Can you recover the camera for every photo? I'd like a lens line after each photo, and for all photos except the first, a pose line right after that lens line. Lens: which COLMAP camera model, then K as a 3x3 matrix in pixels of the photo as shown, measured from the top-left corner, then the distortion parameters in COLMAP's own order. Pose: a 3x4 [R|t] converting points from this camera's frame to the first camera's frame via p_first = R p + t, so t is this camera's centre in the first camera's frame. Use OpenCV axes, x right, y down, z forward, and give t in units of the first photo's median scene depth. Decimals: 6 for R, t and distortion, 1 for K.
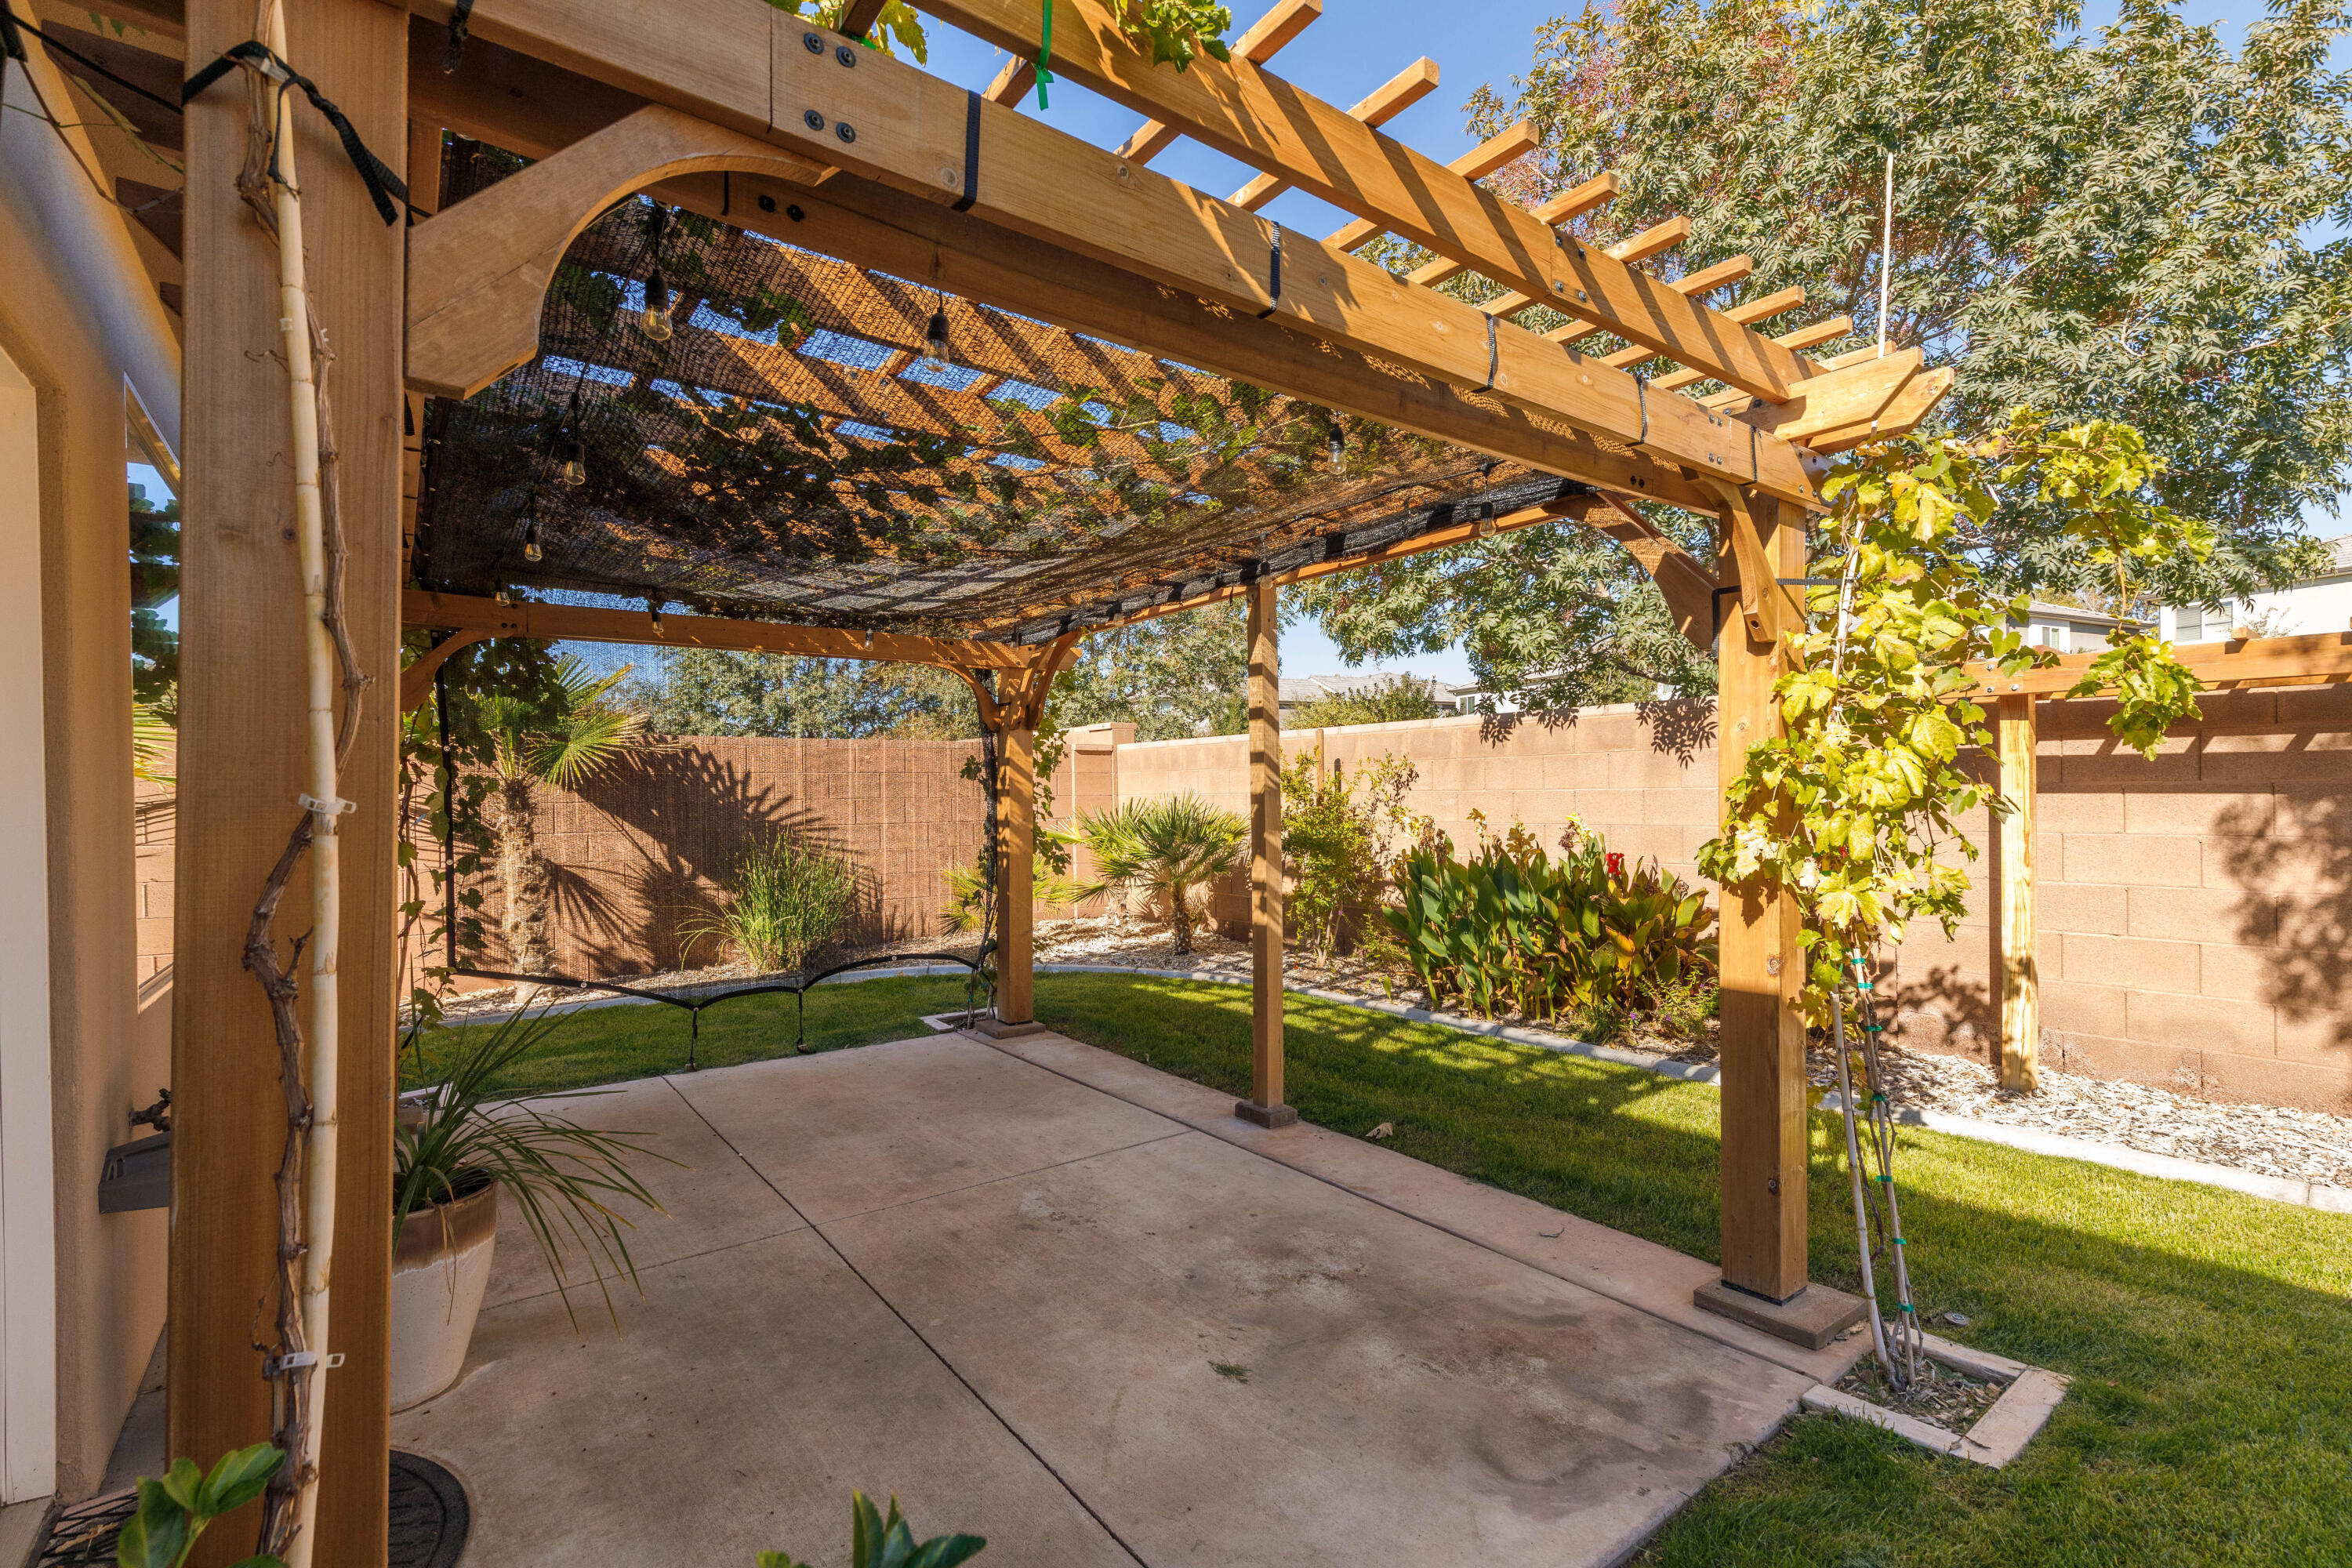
lens RADIAL K [[1047.6, 0, 1179.5], [0, 1047.6, 790.4], [0, 0, 1]] dist [0.006361, -0.000659]
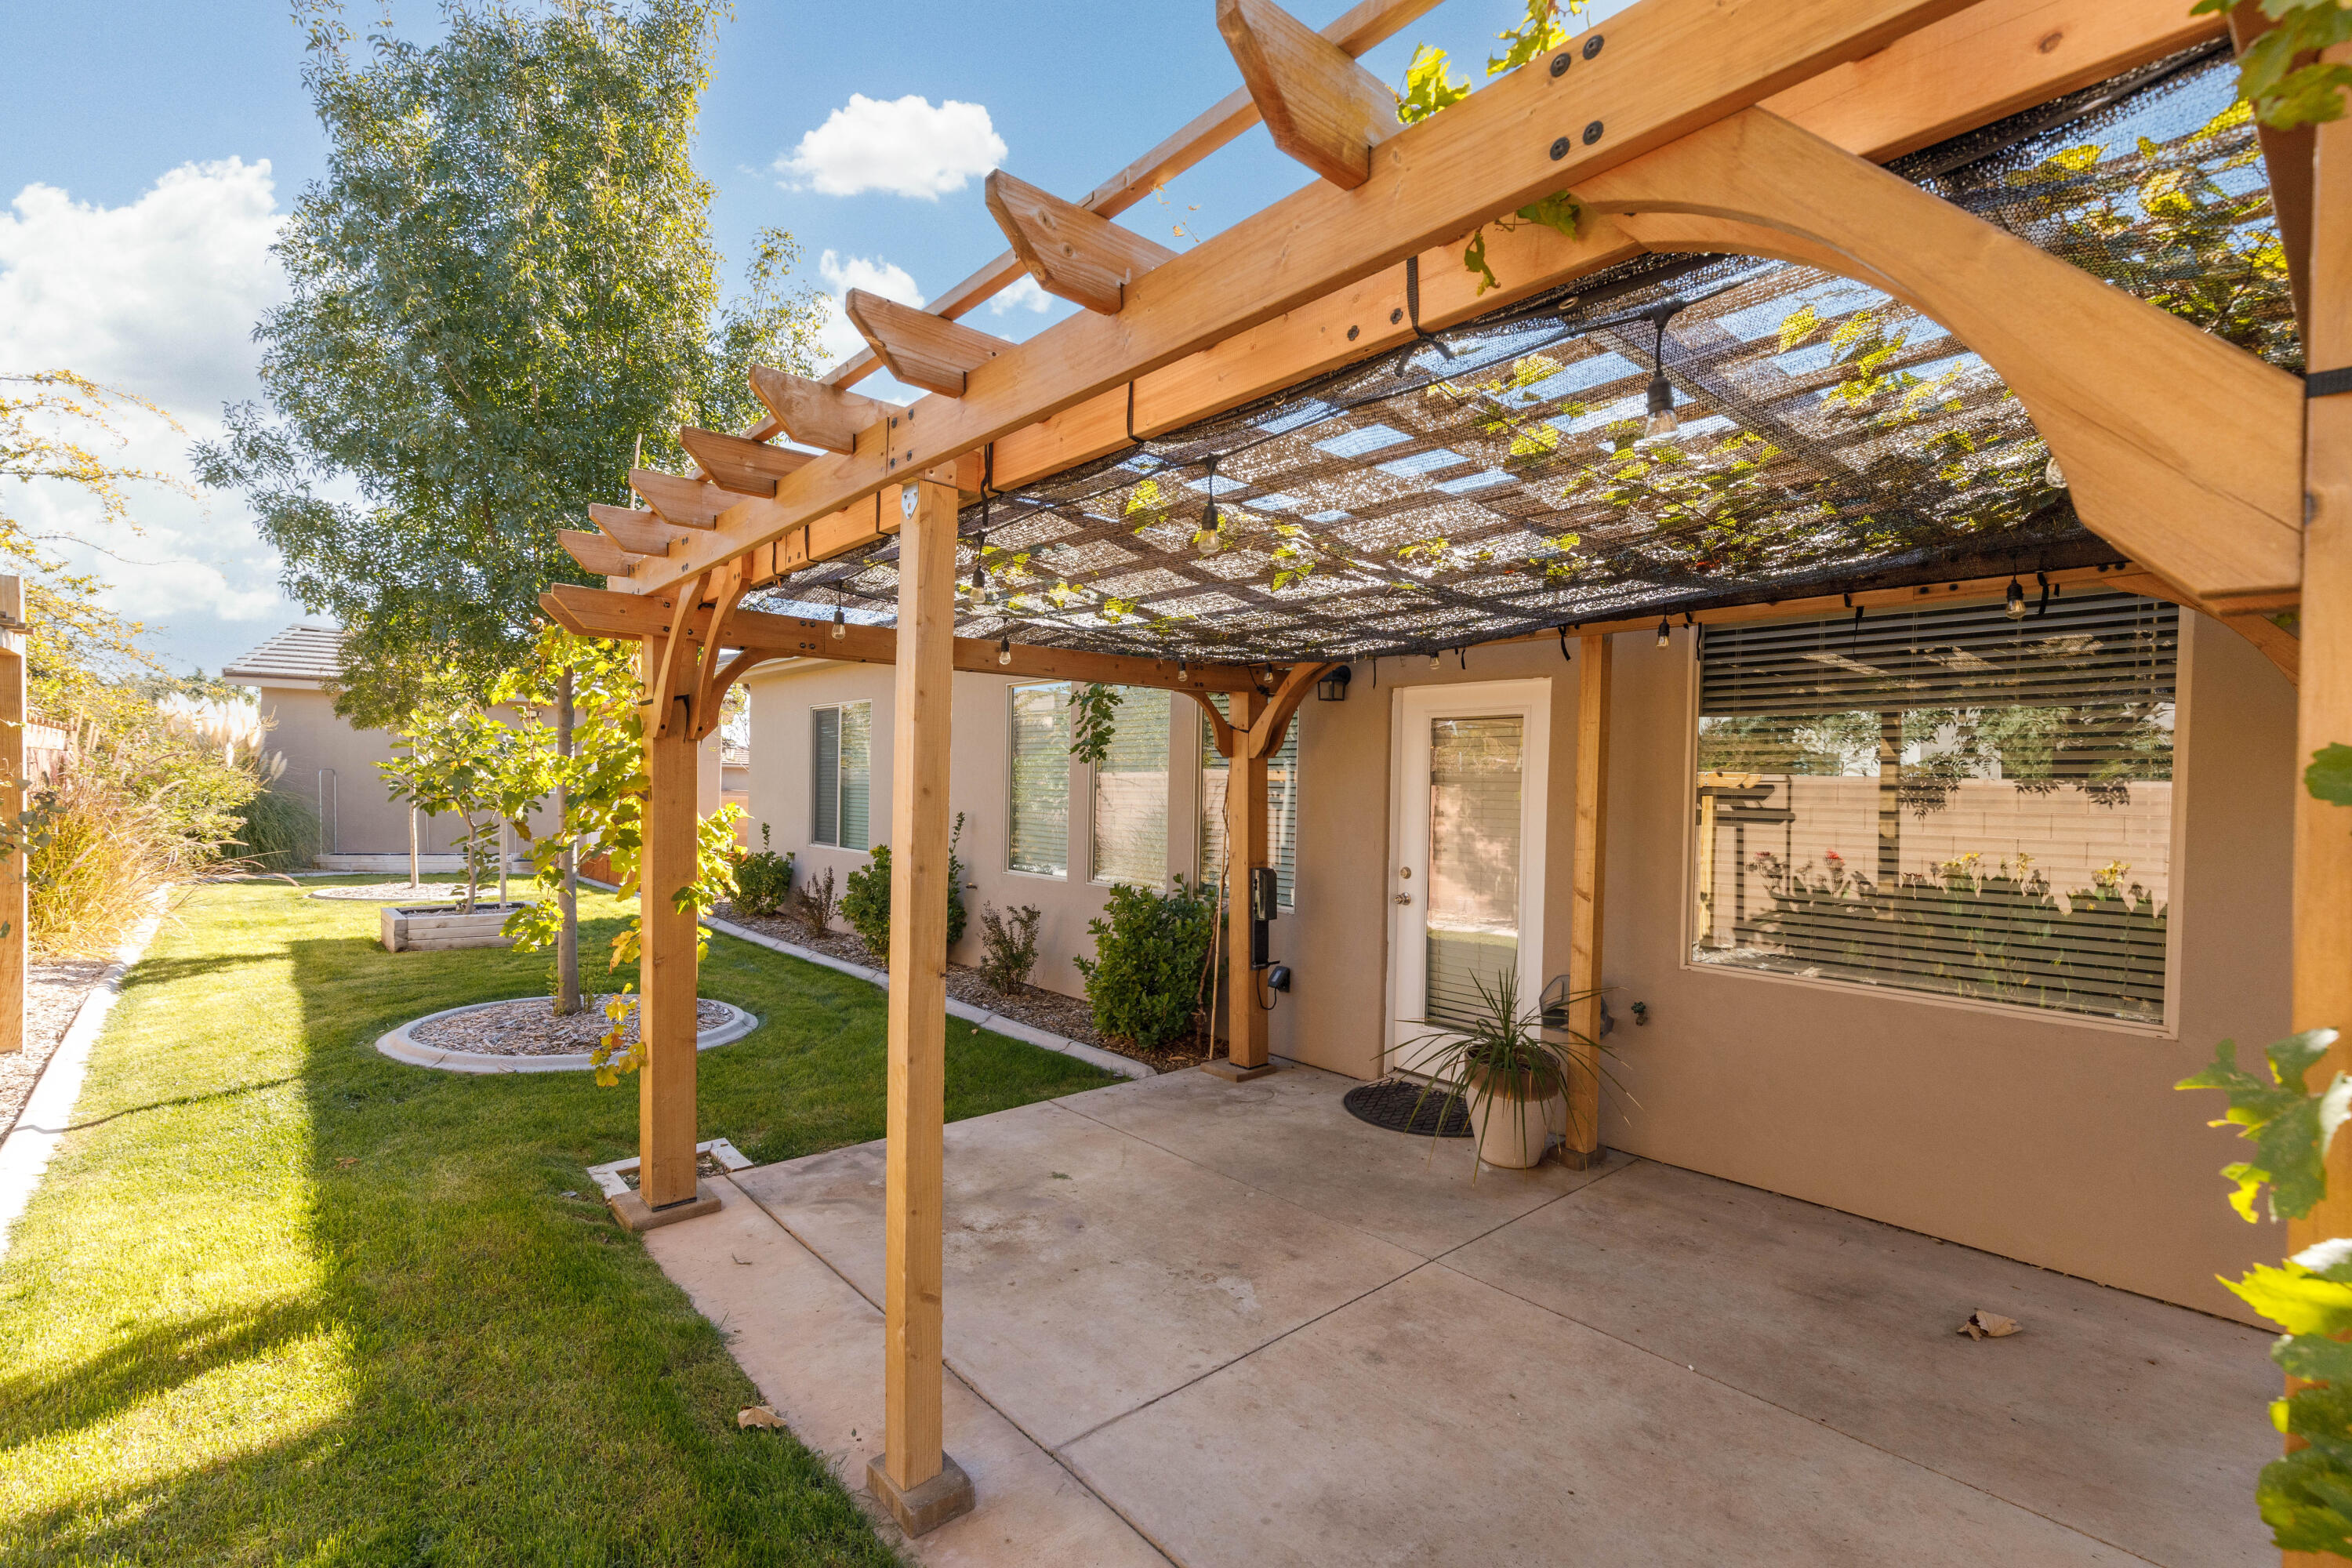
lens RADIAL K [[1047.6, 0, 1179.5], [0, 1047.6, 790.4], [0, 0, 1]] dist [0.006361, -0.000659]
pose [[-0.997092, -0.004195, -0.076091, -0.011066], [-0.004174, 0.999991, -0.000433, -0.069408], [0.076093, -0.000114, -0.997101, 2.315387]]
